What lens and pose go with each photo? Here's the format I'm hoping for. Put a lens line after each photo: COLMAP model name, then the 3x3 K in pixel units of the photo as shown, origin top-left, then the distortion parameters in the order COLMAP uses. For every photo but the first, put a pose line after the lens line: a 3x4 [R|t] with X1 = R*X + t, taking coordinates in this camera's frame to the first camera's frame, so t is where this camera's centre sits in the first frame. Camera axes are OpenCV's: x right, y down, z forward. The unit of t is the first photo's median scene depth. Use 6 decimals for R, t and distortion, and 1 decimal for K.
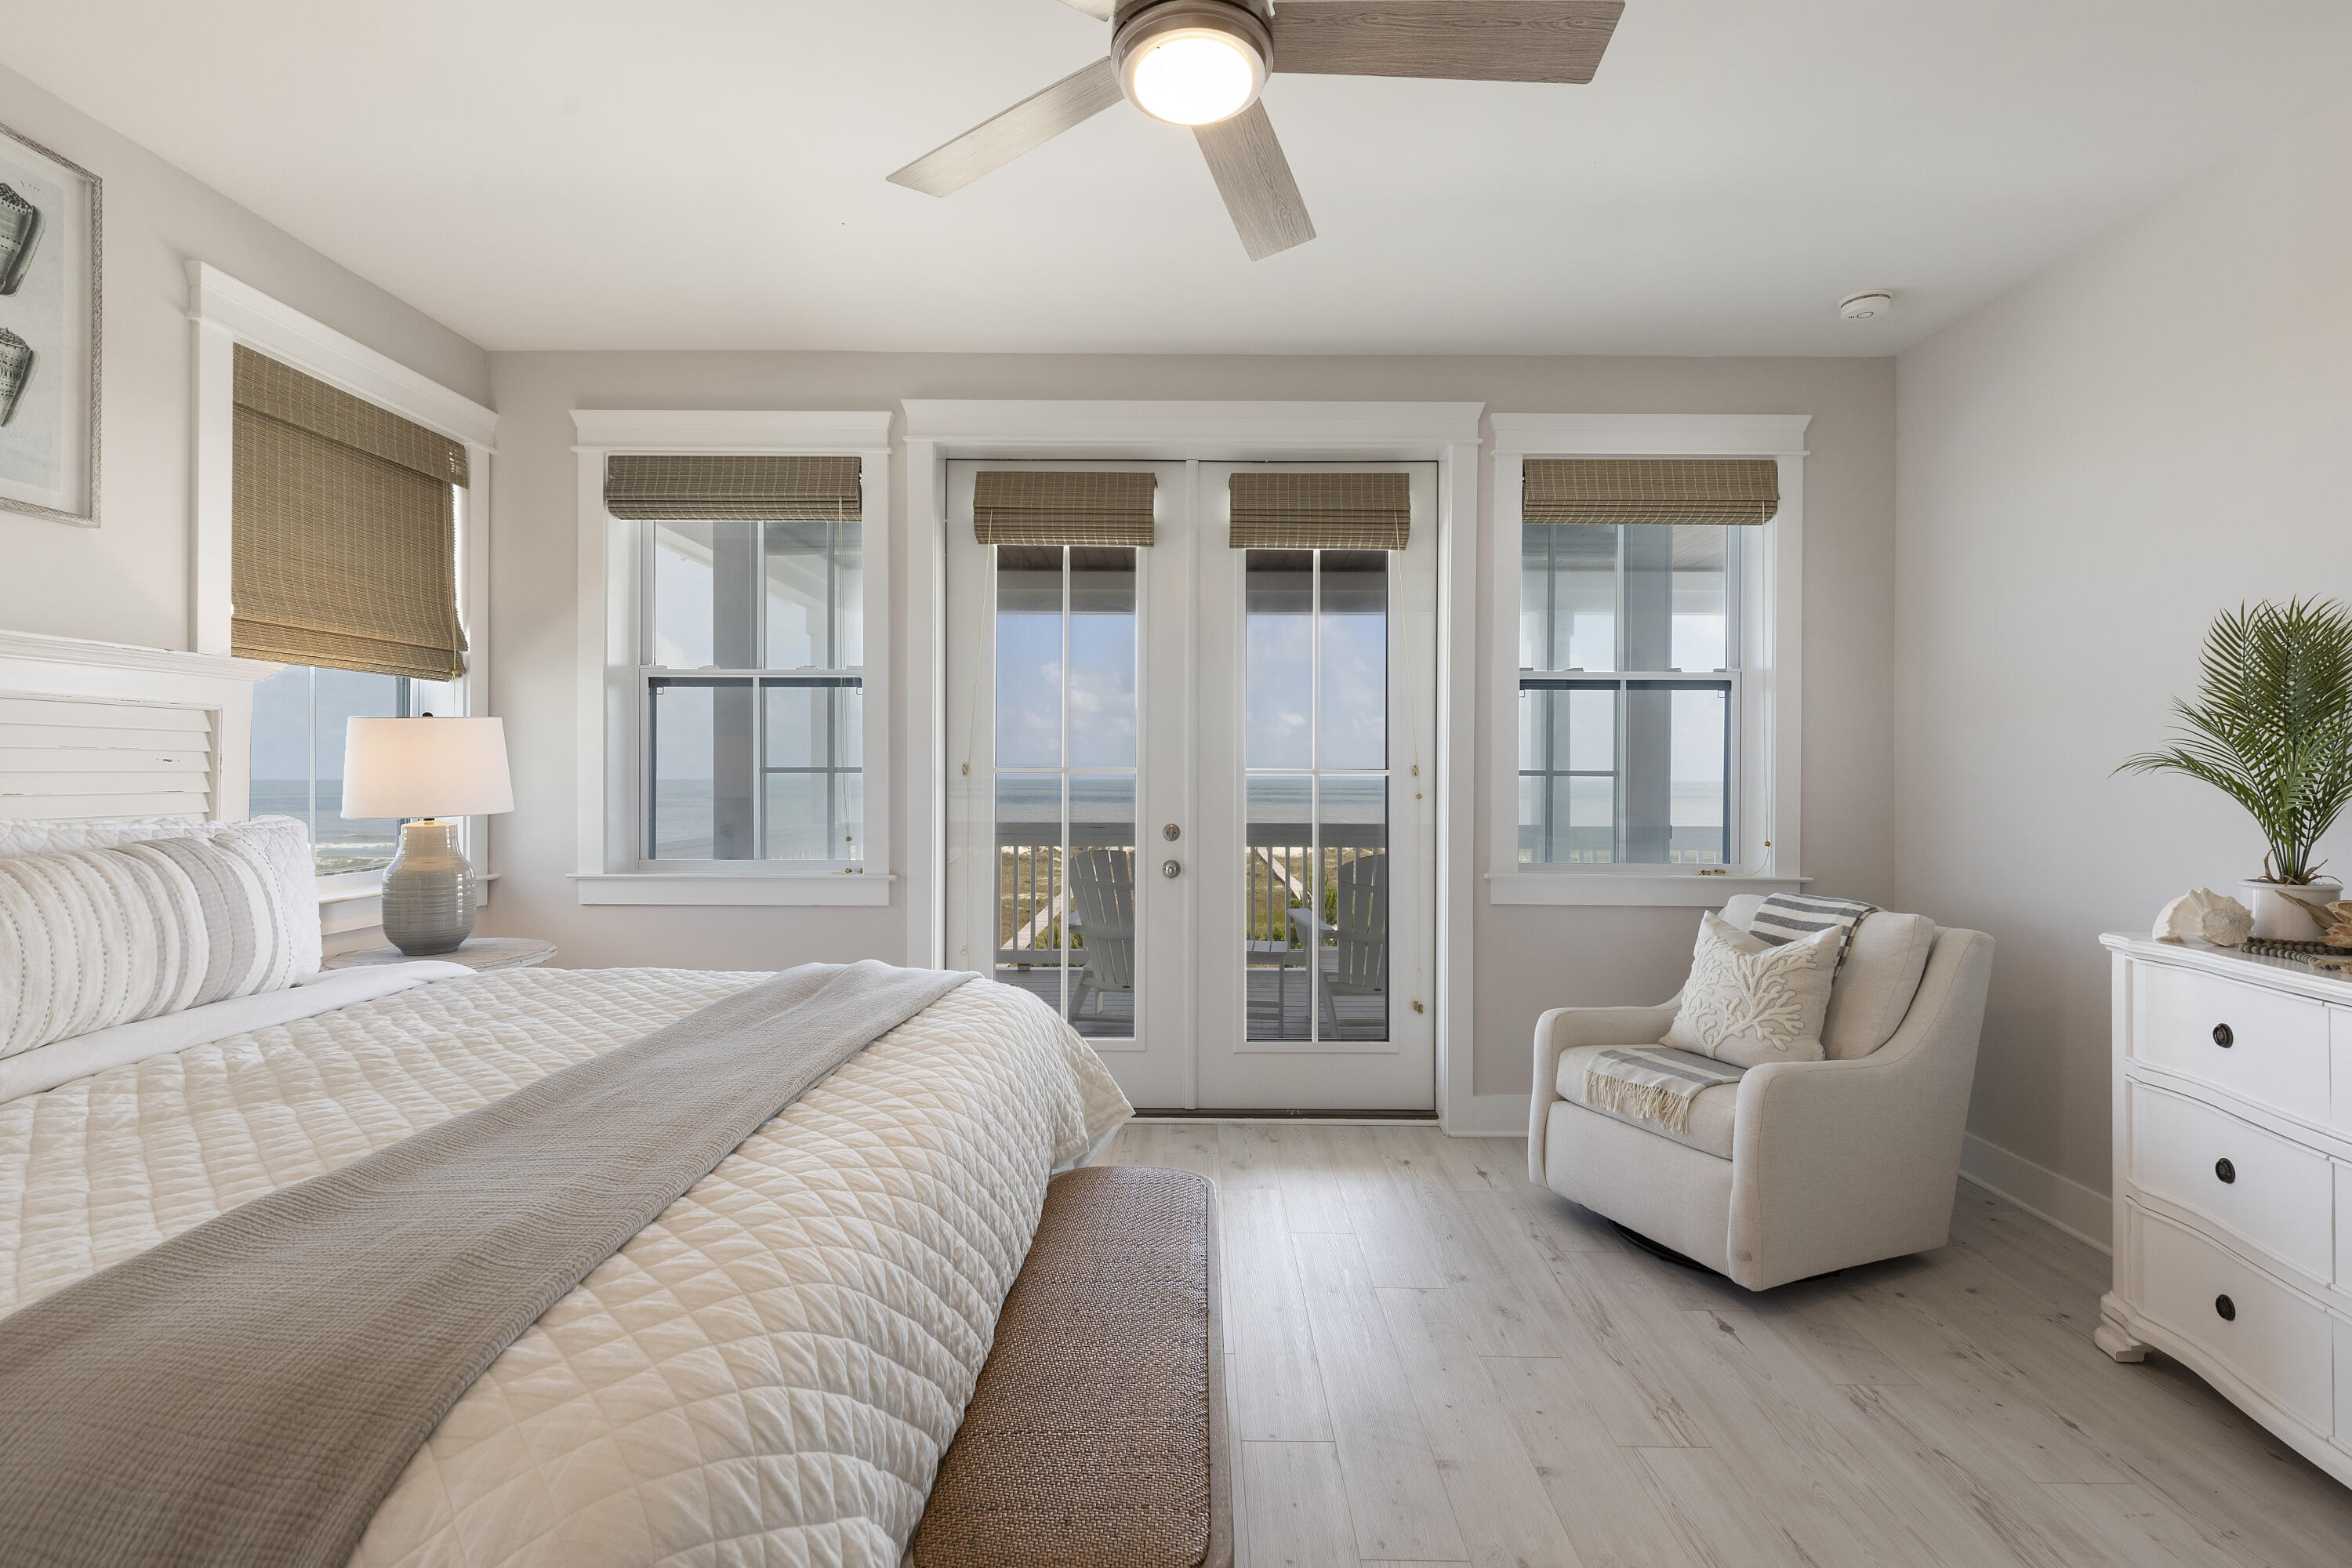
lens RADIAL K [[1061.7, 0, 1177.9], [0, 1061.7, 782.4], [0, 0, 1]] dist [0.008123, -0.001134]
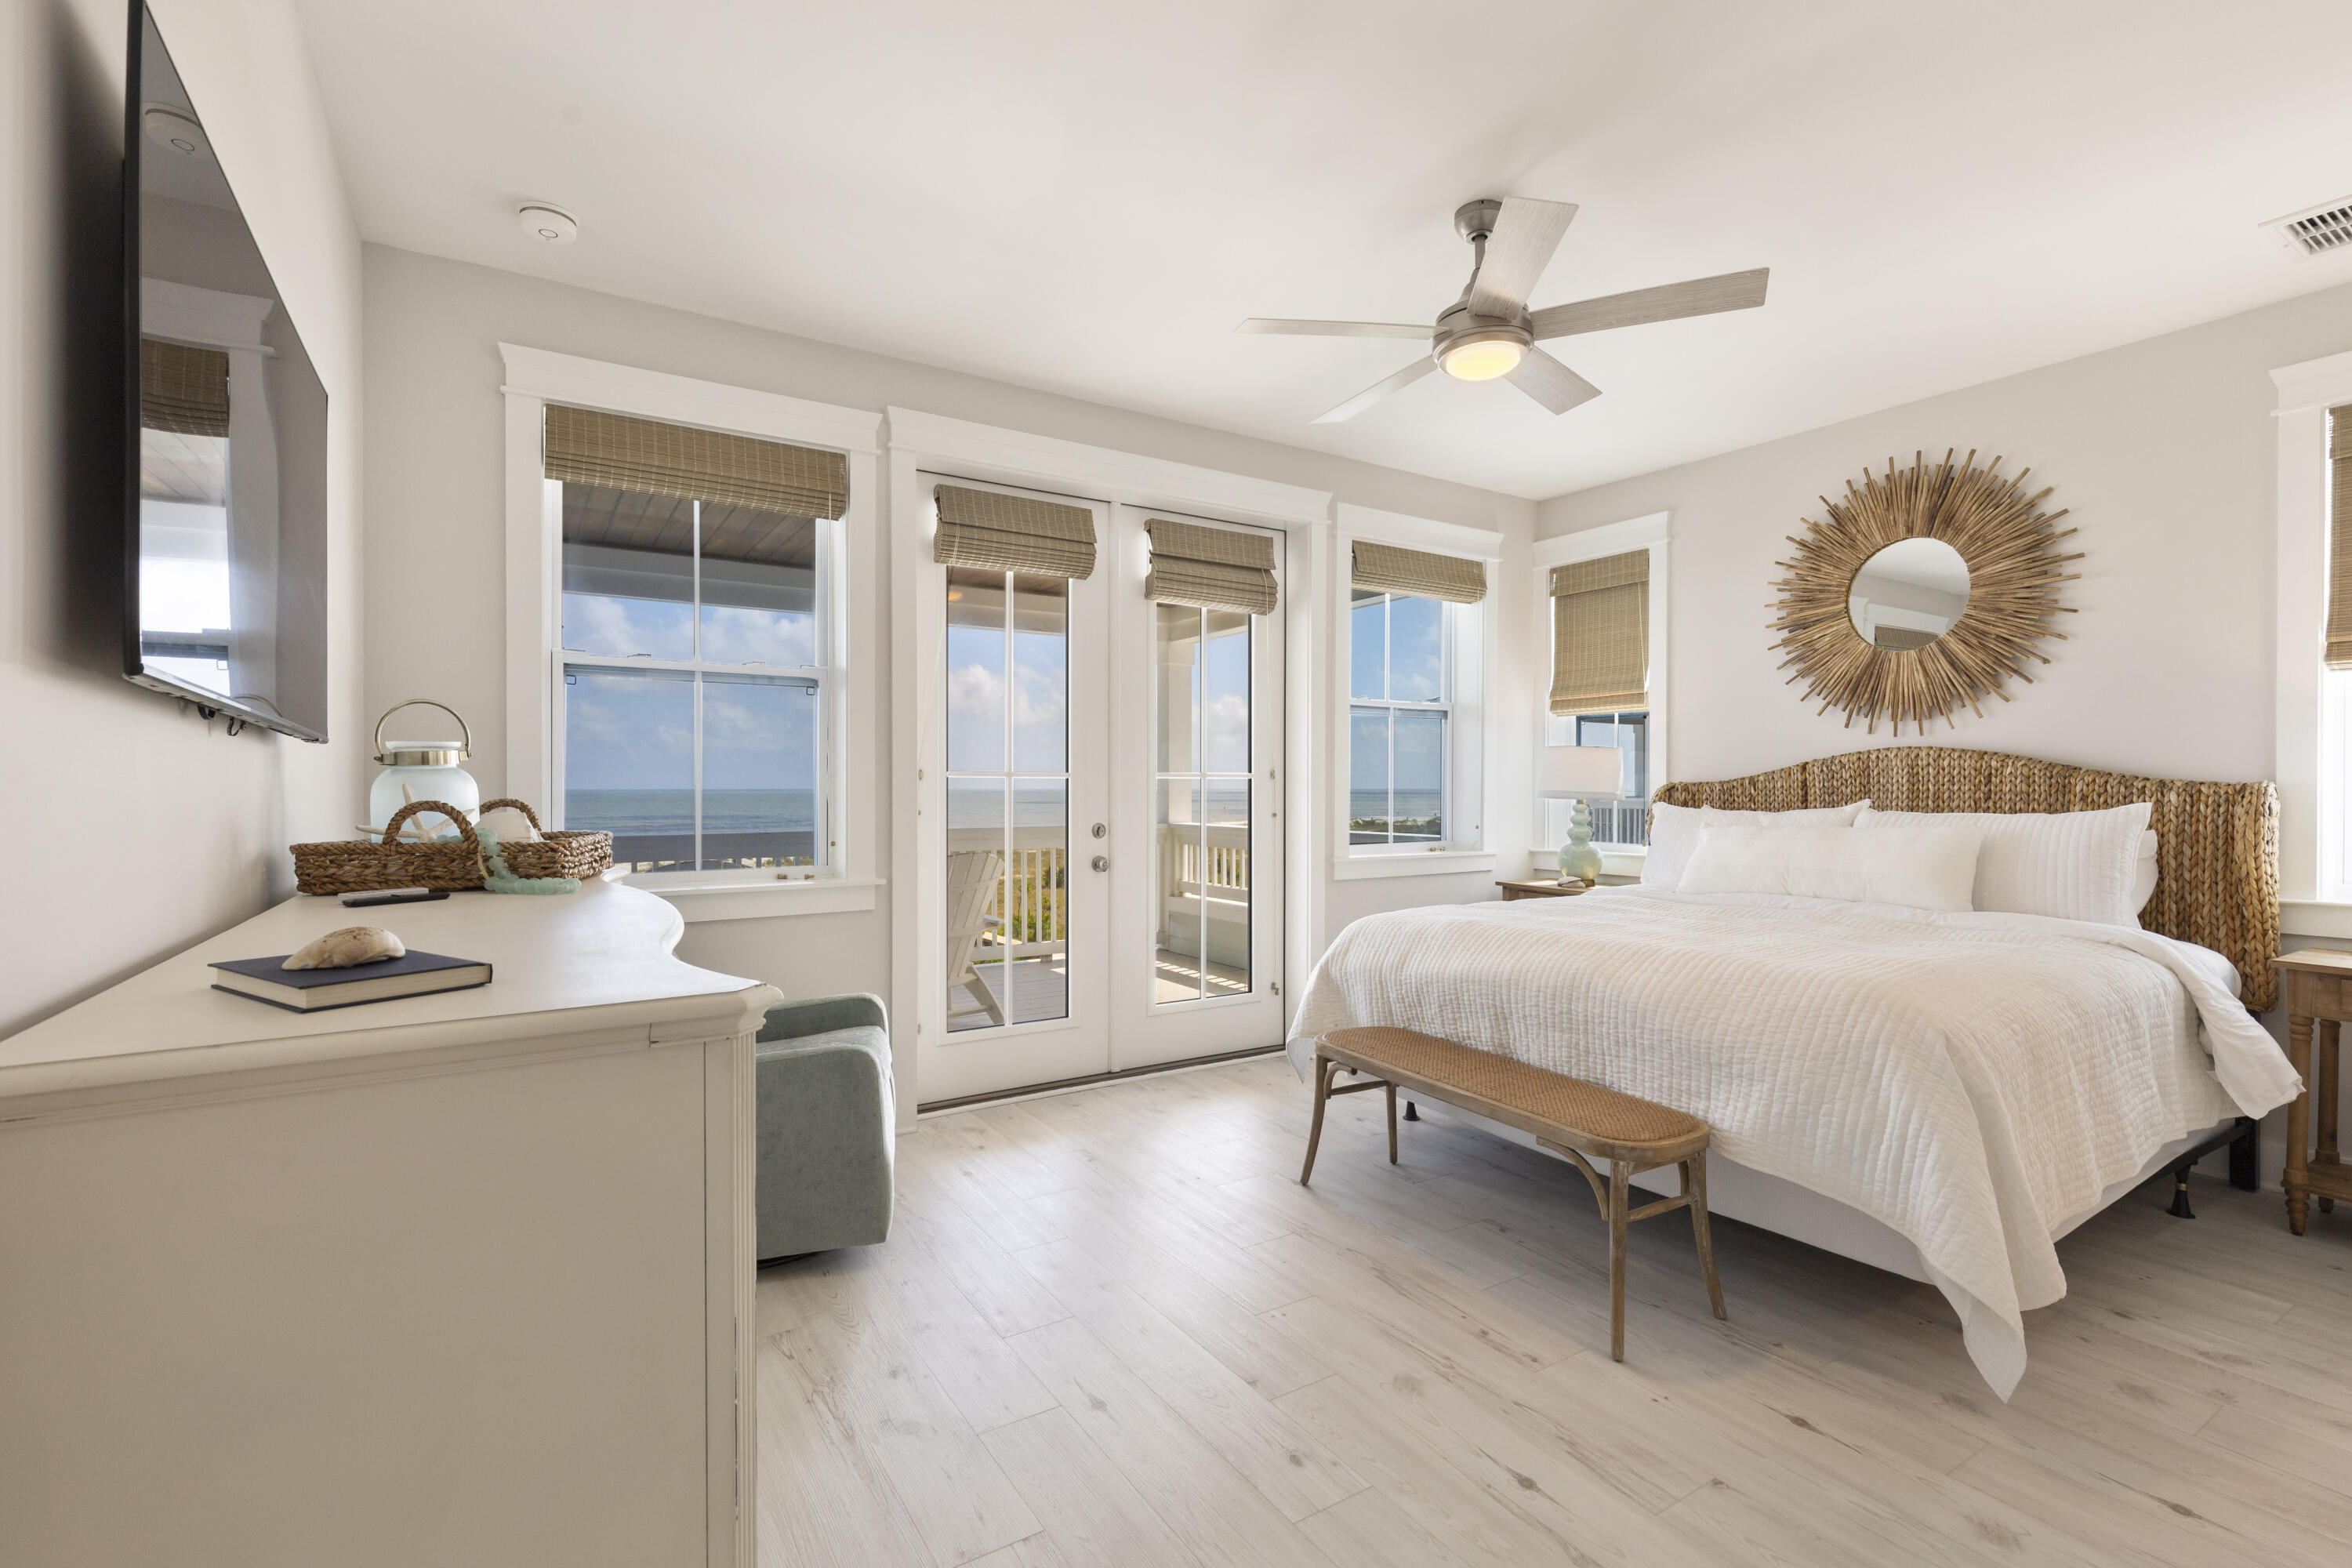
lens RADIAL K [[1061.7, 0, 1187.0], [0, 1061.7, 794.0], [0, 0, 1]] dist [0.008123, -0.001134]
pose [[0.835667, -0.009511, 0.549155, -0.492766], [0.008916, 0.999953, 0.003749, 0.006086], [-0.549165, 0.001763, 0.835712, 0.003139]]
